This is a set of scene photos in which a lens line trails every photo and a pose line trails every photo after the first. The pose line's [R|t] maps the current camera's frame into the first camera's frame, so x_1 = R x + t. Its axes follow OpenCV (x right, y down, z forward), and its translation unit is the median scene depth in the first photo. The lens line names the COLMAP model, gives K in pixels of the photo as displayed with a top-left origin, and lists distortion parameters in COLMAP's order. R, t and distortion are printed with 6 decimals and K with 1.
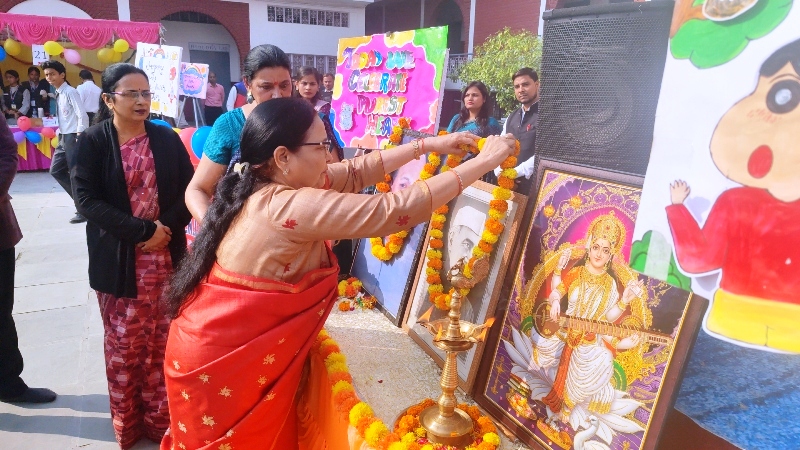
lens RADIAL K [[557.2, 0, 400.0], [0, 557.2, 225.0], [0, 0, 1]] dist [0.000369, -0.001416]
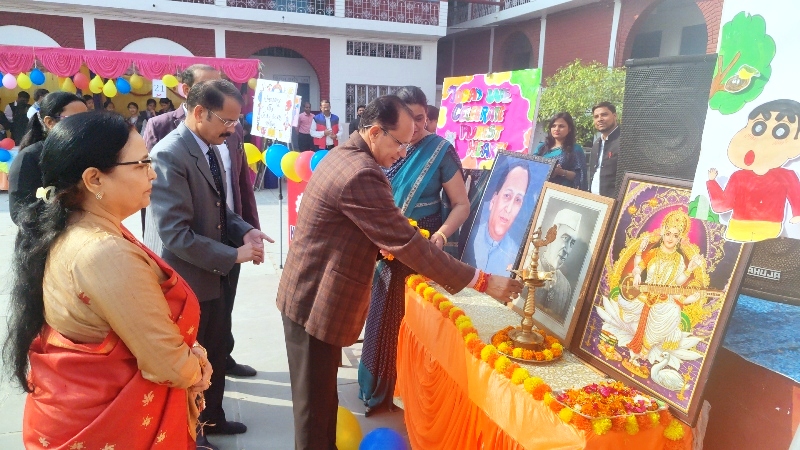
lens RADIAL K [[552.4, 0, 400.0], [0, 552.4, 225.0], [0, 0, 1]] dist [0.003811, -0.003894]
pose [[0.993582, 0.022290, -0.110897, -0.145131], [-0.027462, 0.998594, -0.045339, 0.088260], [0.109731, 0.048093, 0.992797, -0.399622]]
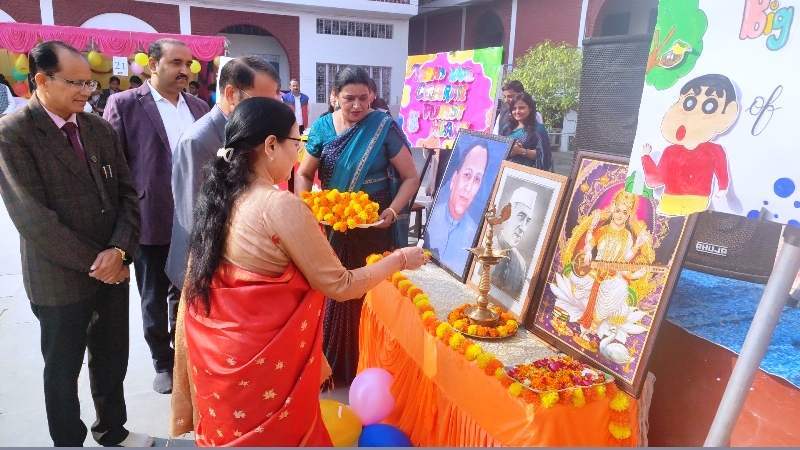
lens RADIAL K [[552.4, 0, 400.0], [0, 552.4, 225.0], [0, 0, 1]] dist [0.003811, -0.003894]
pose [[0.997803, 0.019253, -0.063393, -0.098772], [-0.020106, 0.999715, -0.012846, 0.093548], [0.063128, 0.014092, 0.997906, -0.387811]]
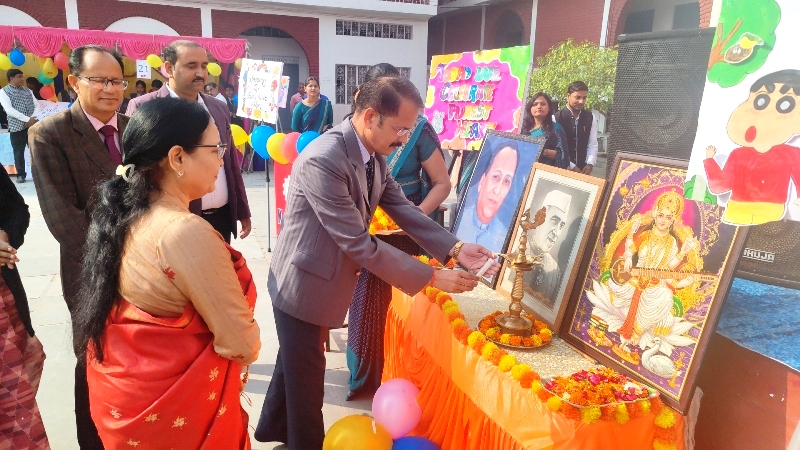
lens RADIAL K [[552.4, 0, 400.0], [0, 552.4, 225.0], [0, 0, 1]] dist [0.003811, -0.003894]
pose [[0.995186, 0.019592, -0.096027, -0.130335], [-0.020974, 0.999690, -0.013404, 0.083544], [0.095735, 0.015353, 0.995288, -0.345046]]
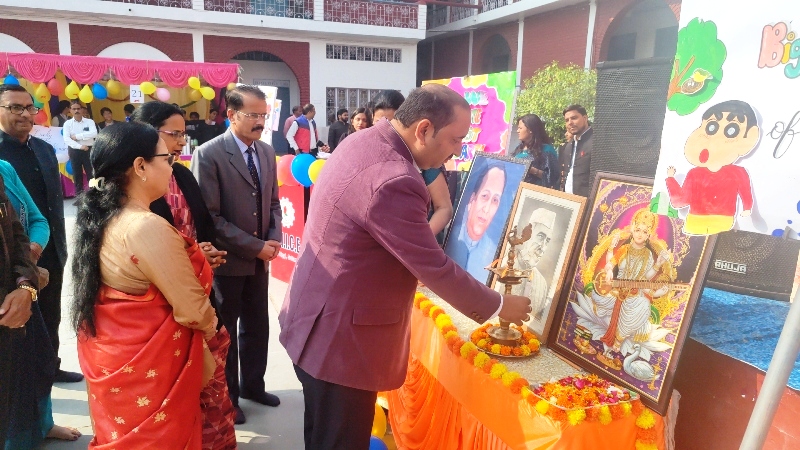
lens RADIAL K [[552.4, 0, 400.0], [0, 552.4, 225.0], [0, 0, 1]] dist [0.003811, -0.003894]
pose [[0.996773, 0.005599, -0.080071, -0.132814], [-0.009694, 0.998659, -0.050845, 0.093702], [0.079679, 0.051457, 0.995492, -0.426065]]
